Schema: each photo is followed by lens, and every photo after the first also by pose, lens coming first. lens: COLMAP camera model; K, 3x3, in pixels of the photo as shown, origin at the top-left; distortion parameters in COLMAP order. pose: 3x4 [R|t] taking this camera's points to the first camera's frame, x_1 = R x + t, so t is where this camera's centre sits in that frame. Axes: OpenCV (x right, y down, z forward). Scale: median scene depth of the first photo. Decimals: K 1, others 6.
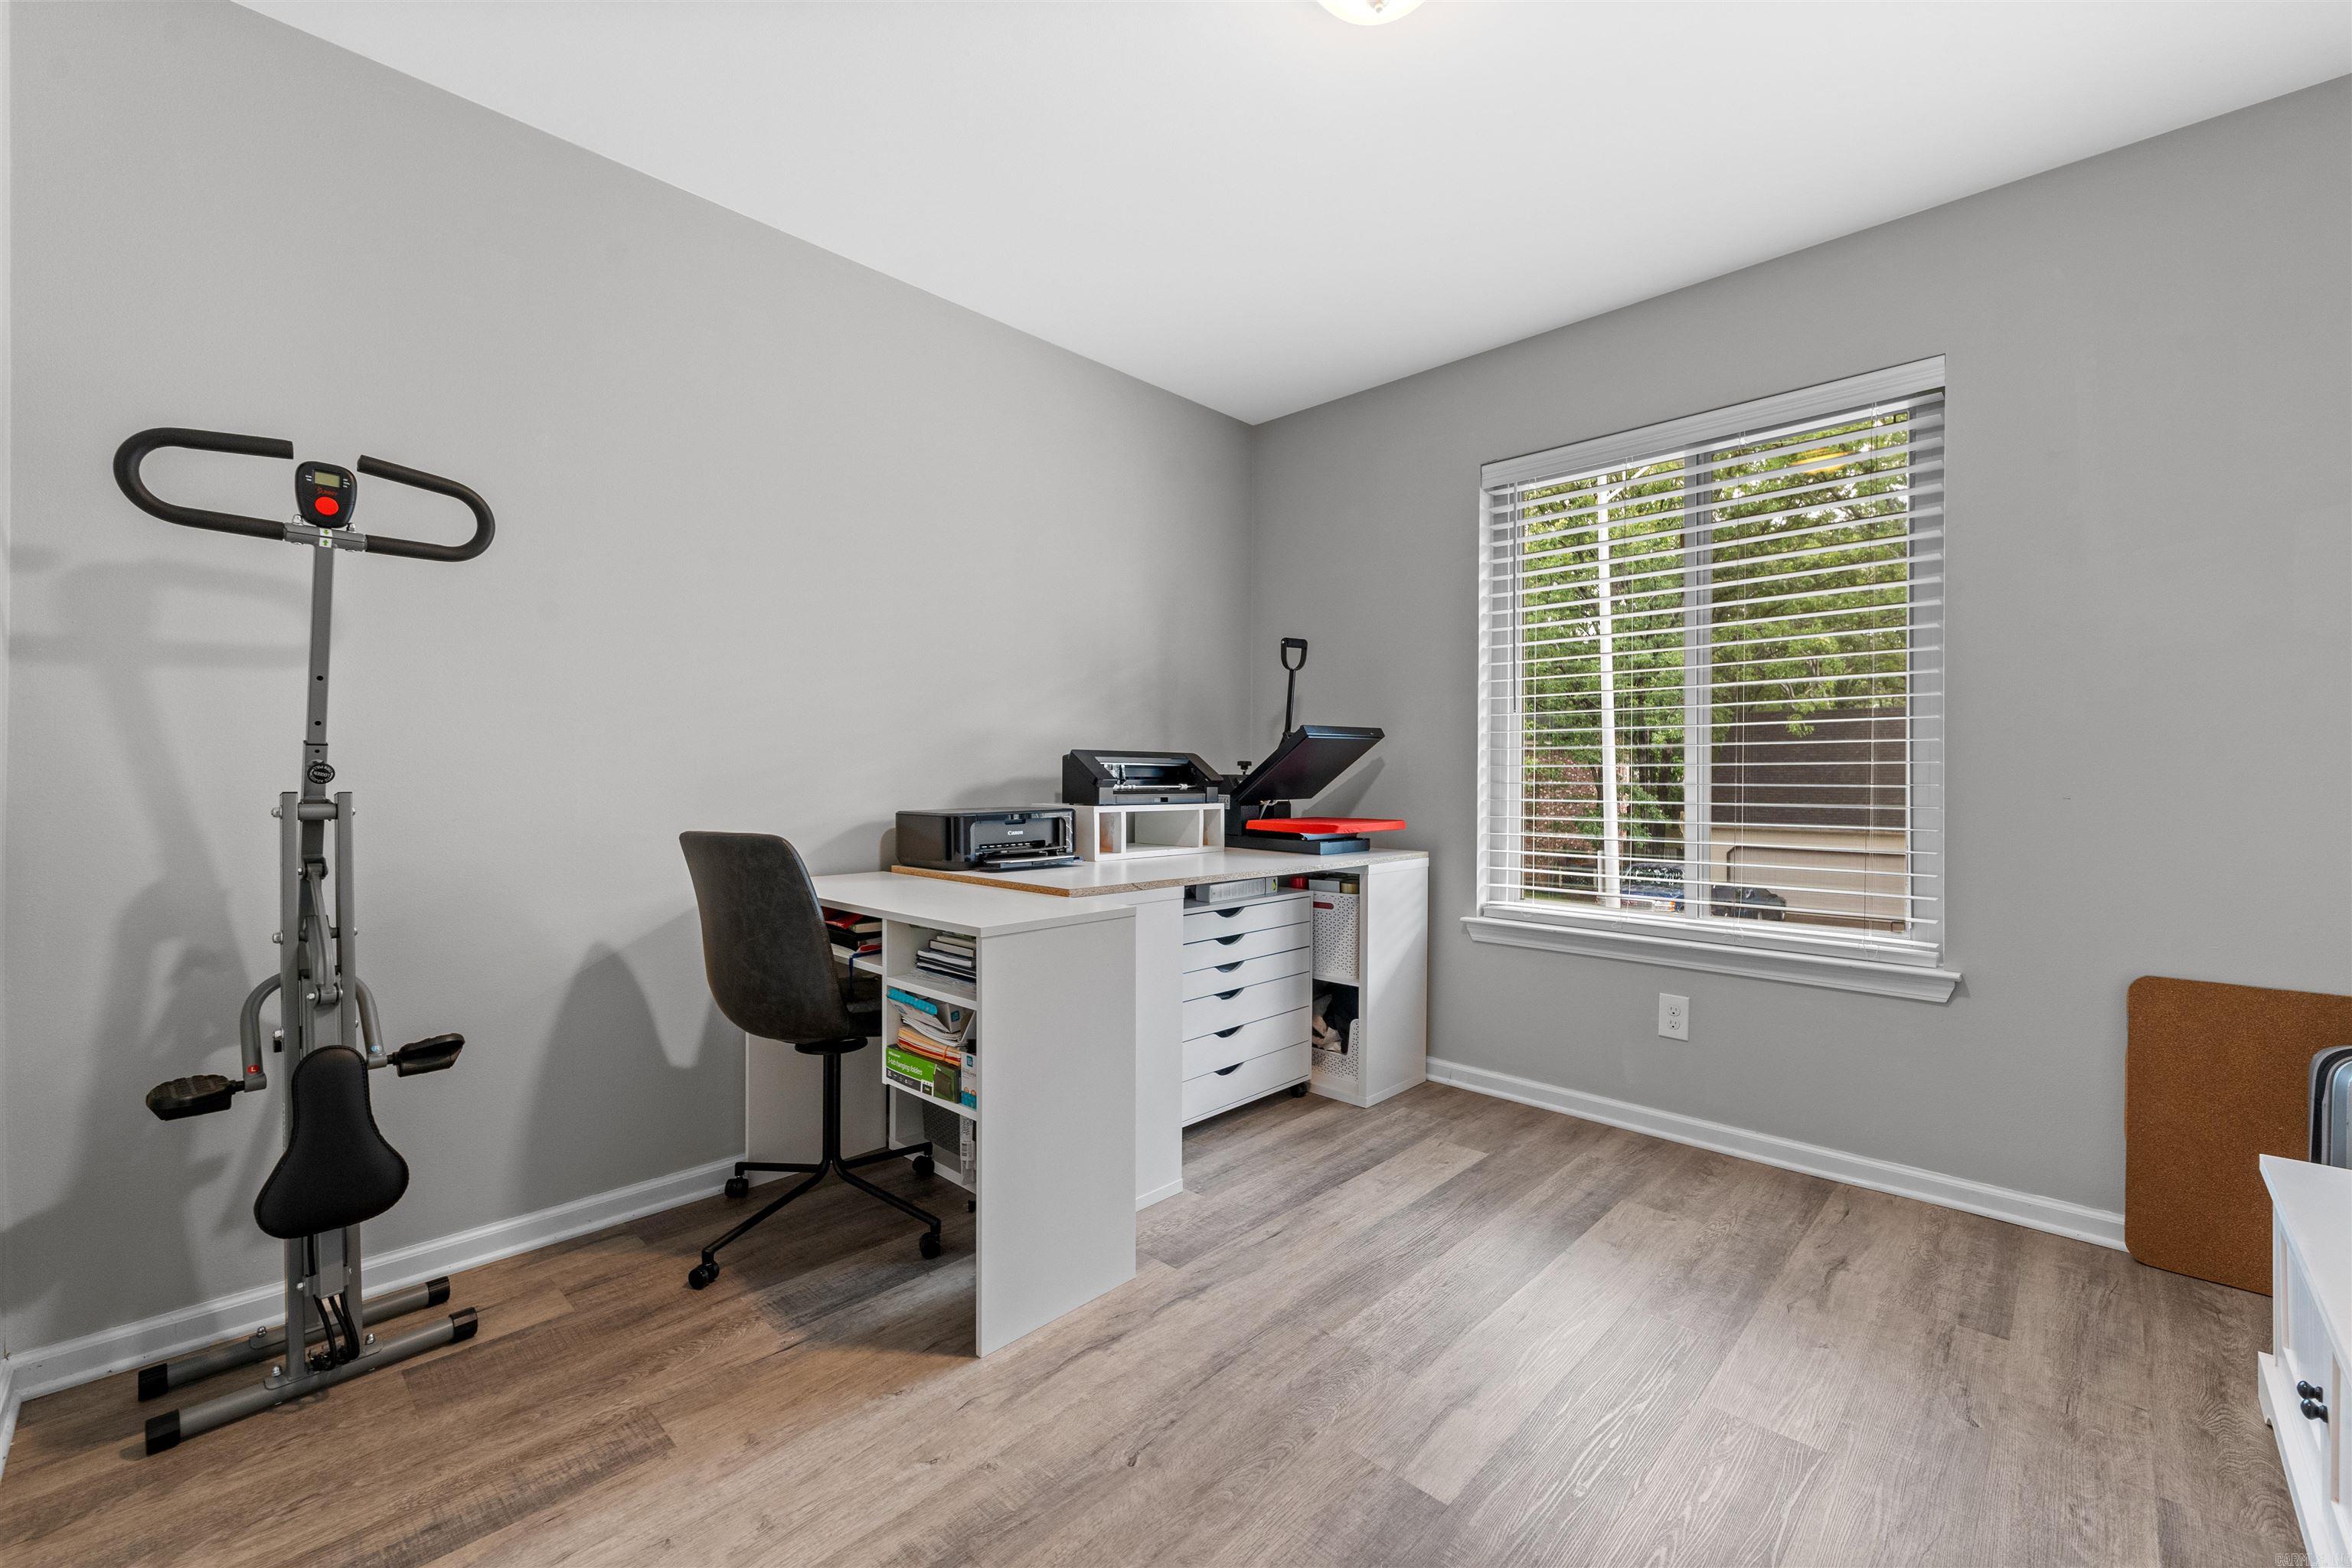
lens RADIAL K [[961.0, 0, 1174.8], [0, 961.0, 779.2], [0, 0, 1]] dist [0.005689, -0.002653]
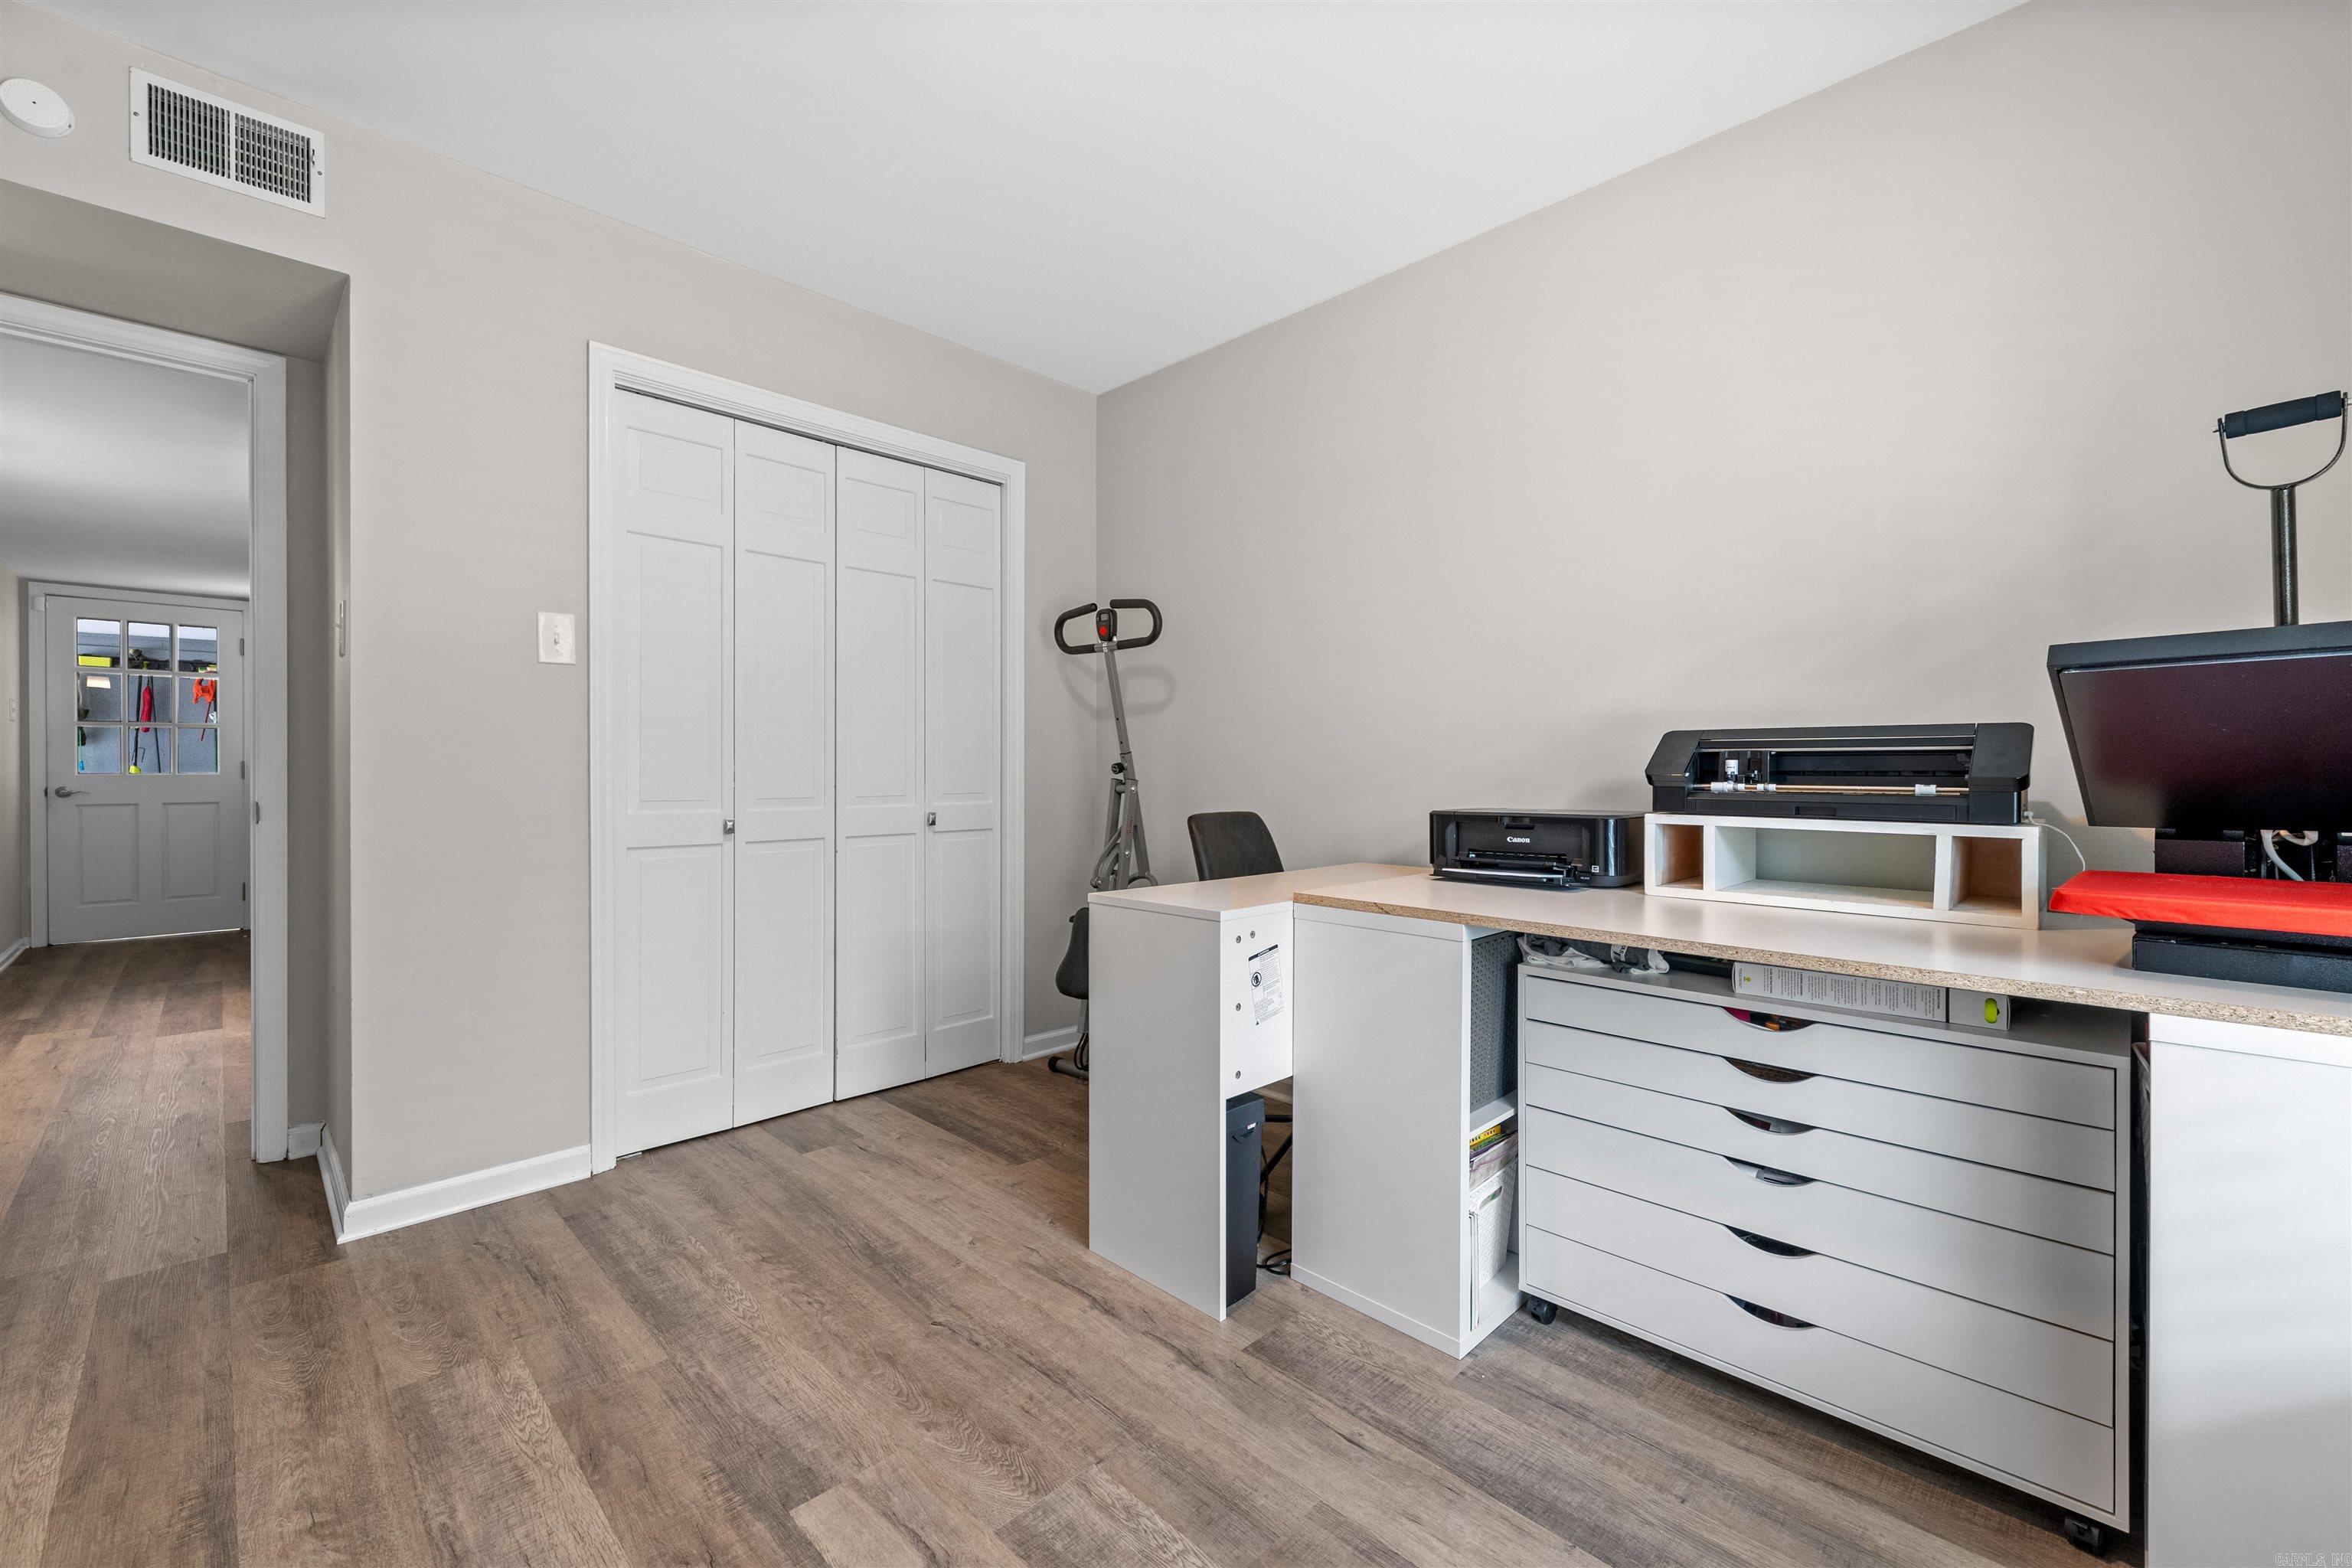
lens RADIAL K [[961.0, 0, 1170.8], [0, 961.0, 775.6], [0, 0, 1]] dist [0.005689, -0.002653]
pose [[-0.024480, 0.001517, -0.999699, 0.233824], [-0.006333, 0.999979, 0.001673, 0.000977], [0.999680, 0.006372, -0.024470, 0.263349]]
